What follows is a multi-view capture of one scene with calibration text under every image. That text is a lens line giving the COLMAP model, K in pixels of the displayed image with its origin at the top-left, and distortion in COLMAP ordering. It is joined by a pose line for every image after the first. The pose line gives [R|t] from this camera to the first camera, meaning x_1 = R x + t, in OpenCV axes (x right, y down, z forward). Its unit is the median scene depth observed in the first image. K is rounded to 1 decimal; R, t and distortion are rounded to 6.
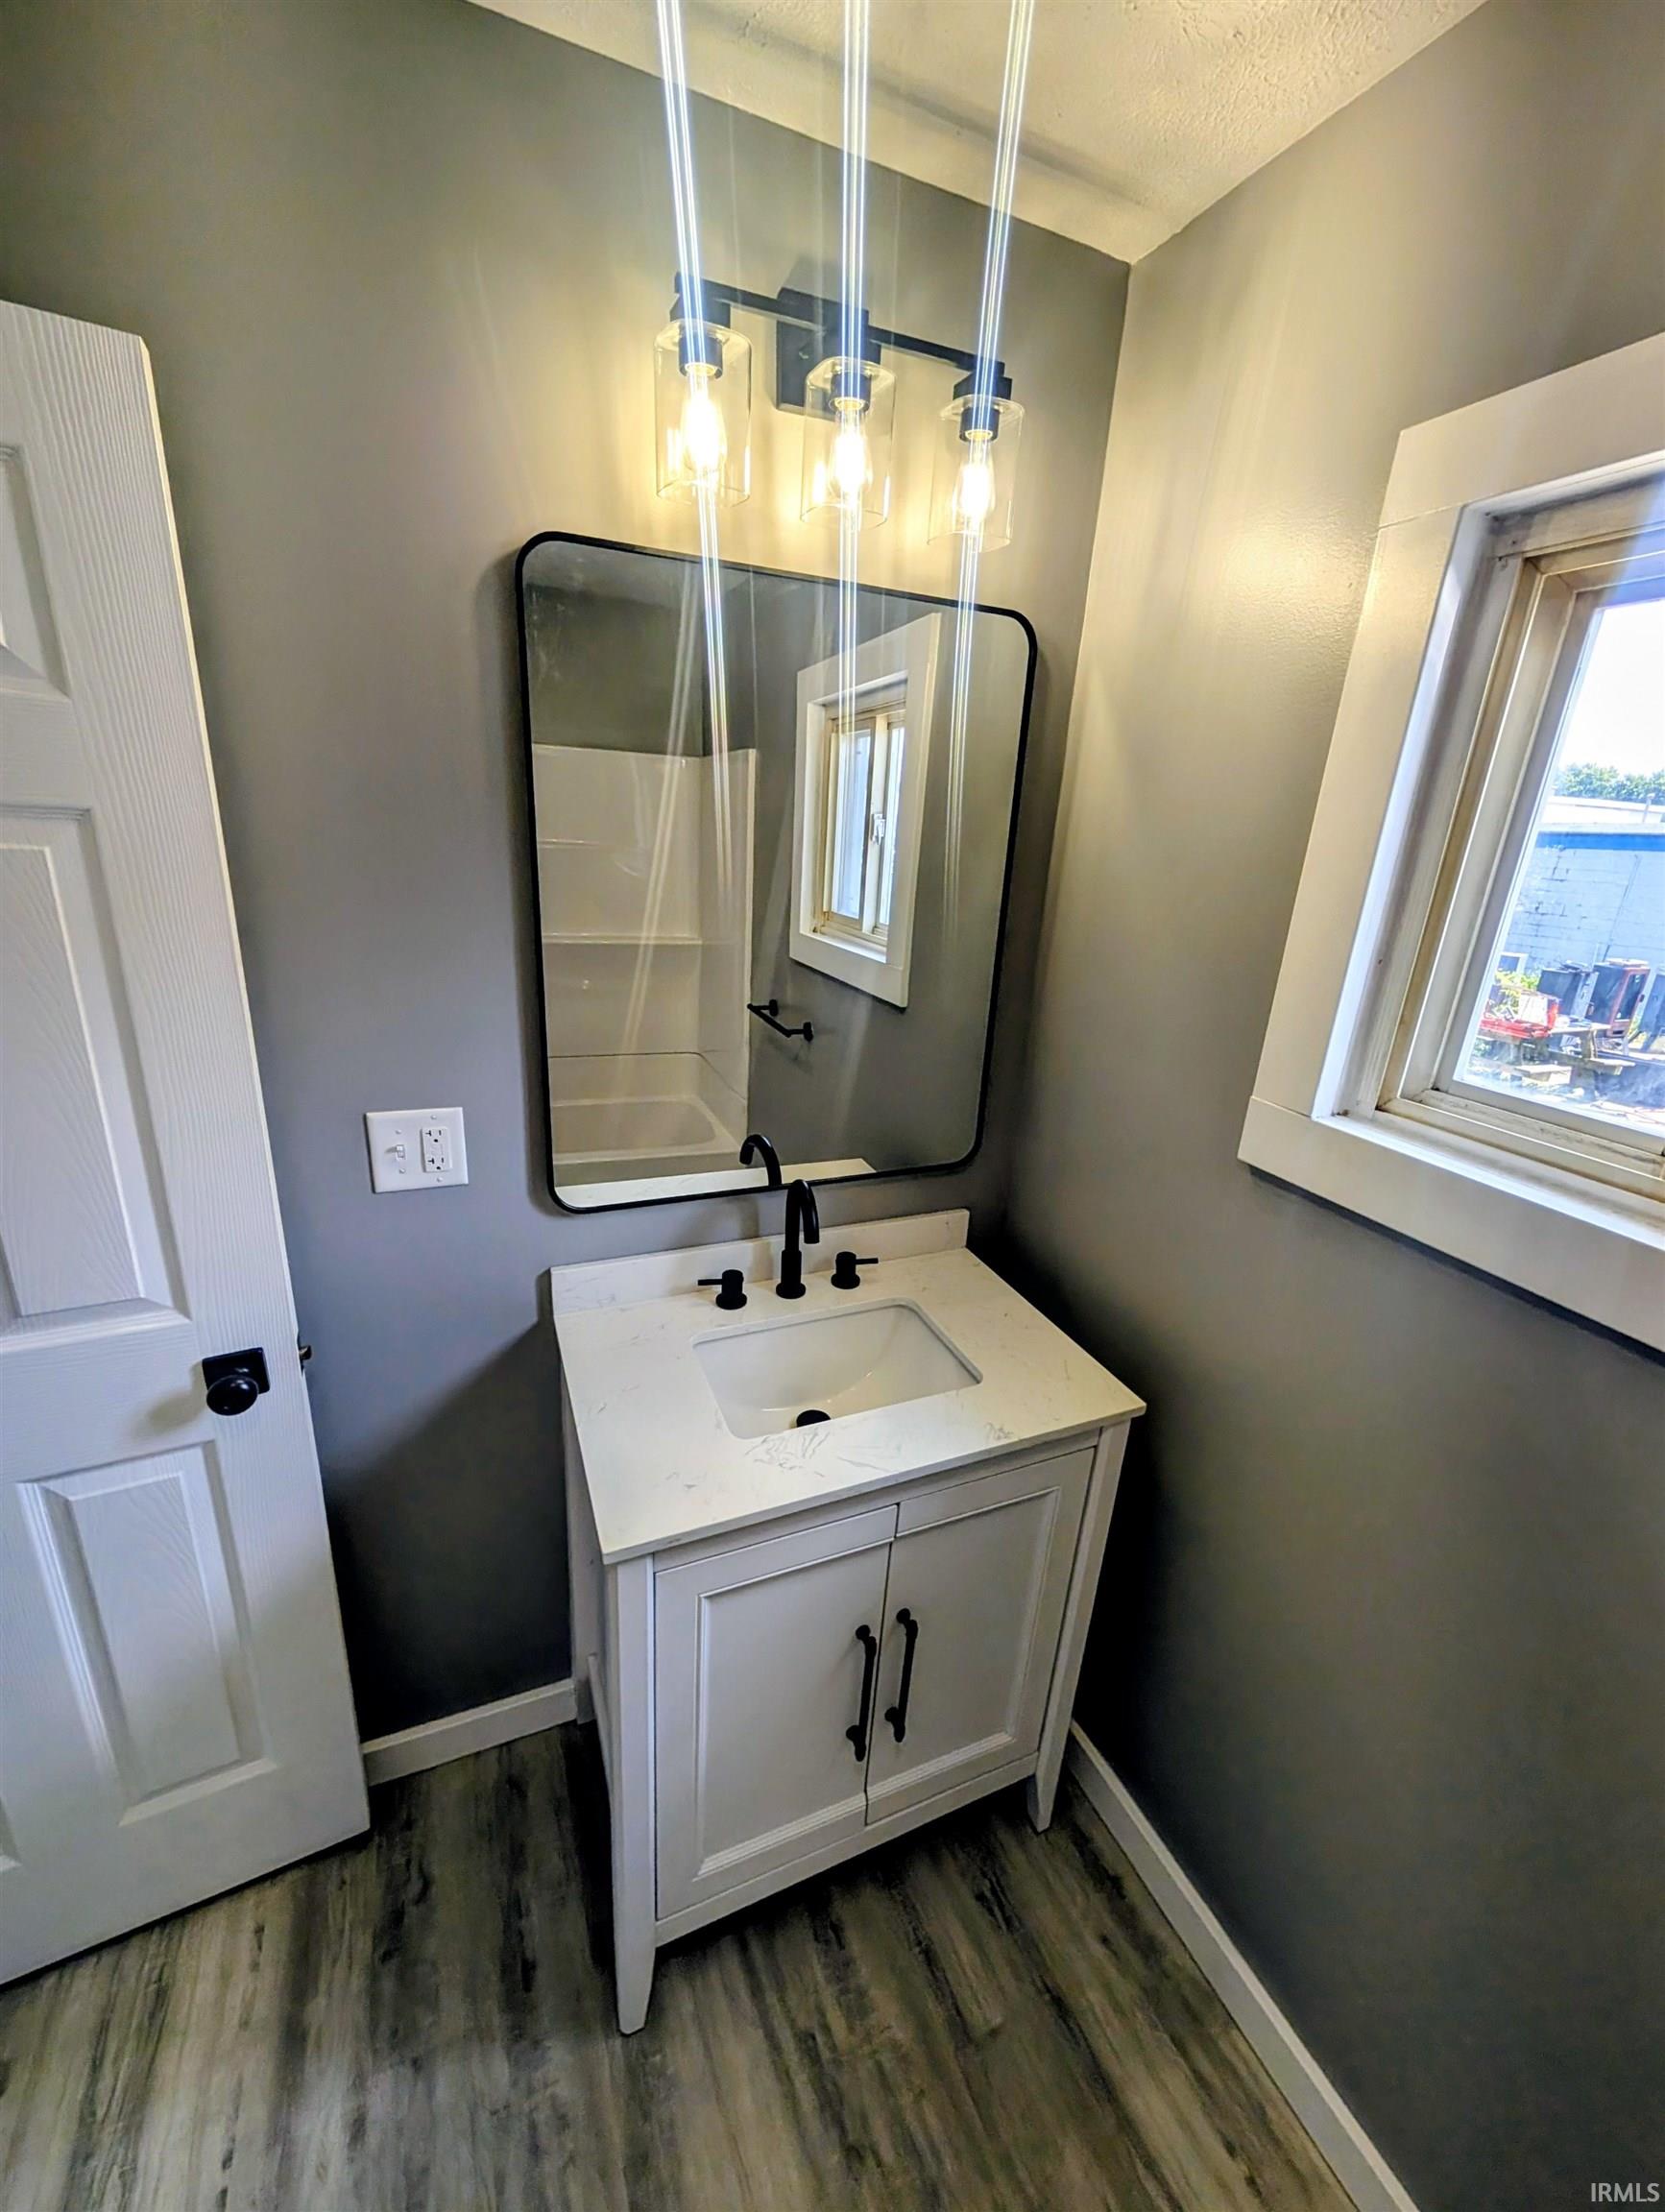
lens RADIAL K [[836.8, 0, 823.5], [0, 836.8, 1109.6], [0, 0, 1]] dist [0.000841, 0.000067]
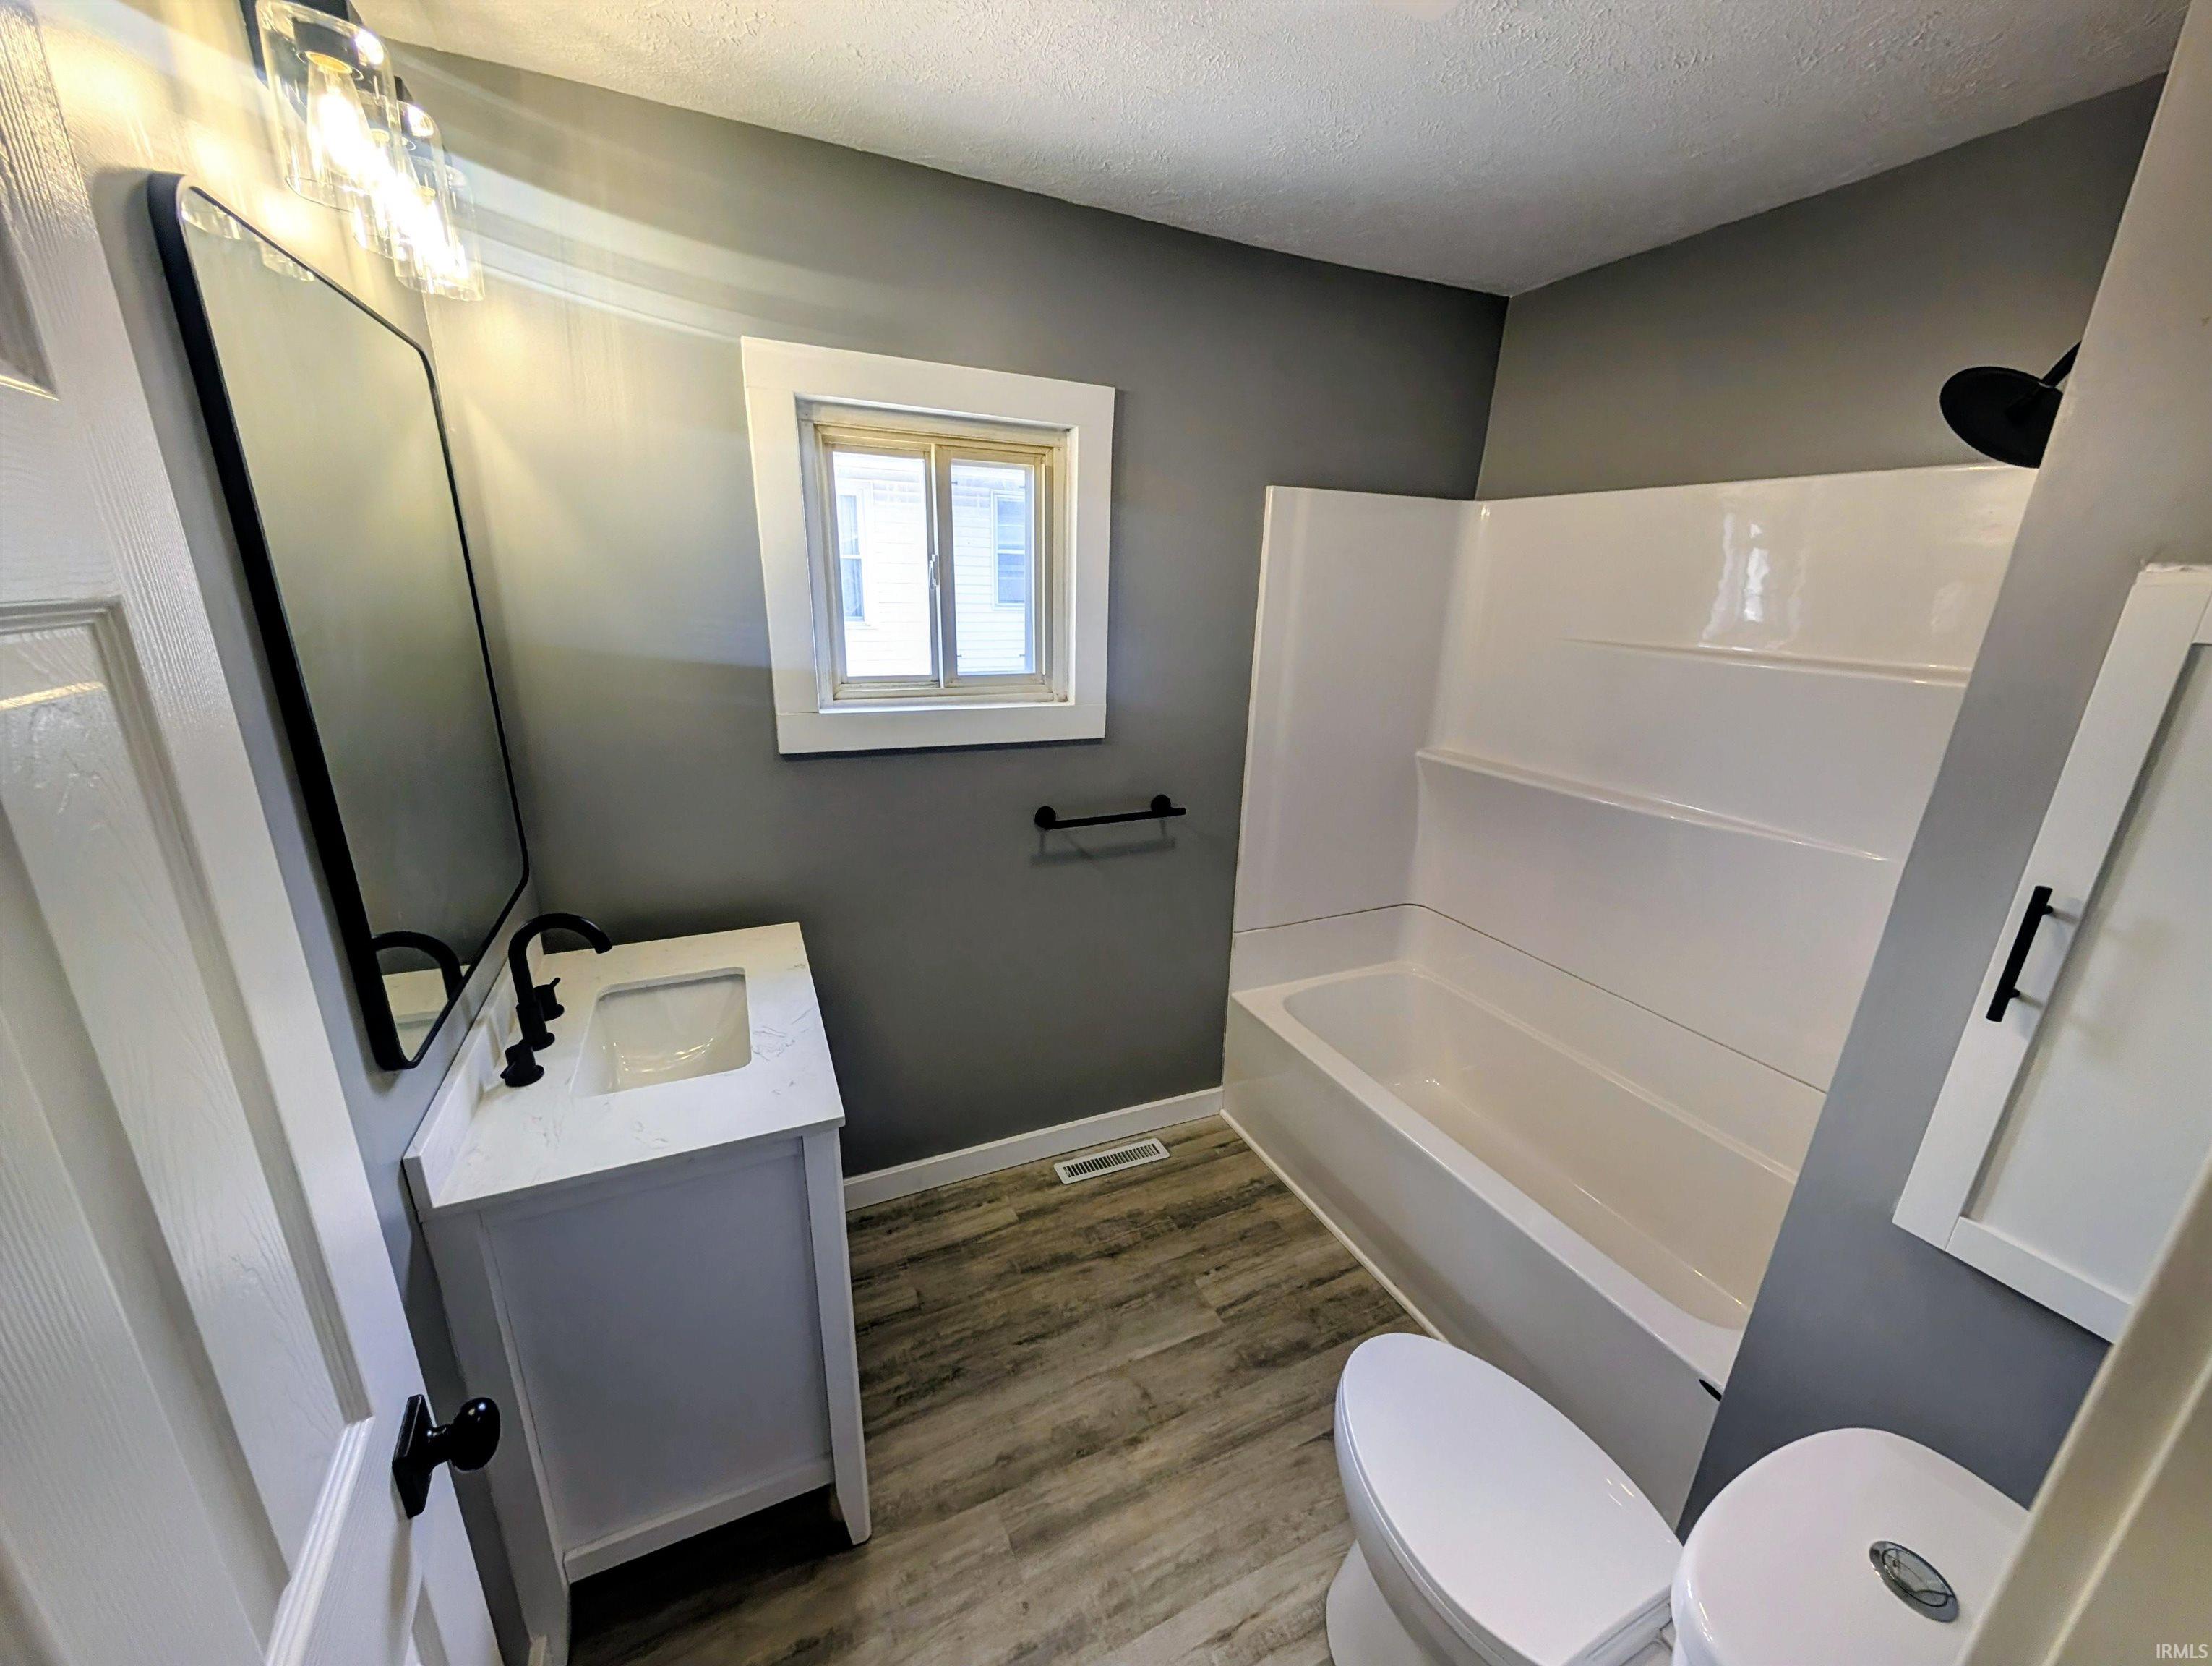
lens RADIAL K [[836.9, 0, 1101.9], [0, 836.9, 836.6], [0, 0, 1]] dist [0.000841, 0.000067]
pose [[-0.013692, -0.348375, 0.937255, -1.075235], [0.279391, 0.898676, 0.338117, -0.167577], [-0.960080, 0.266490, 0.085028, 0.287629]]
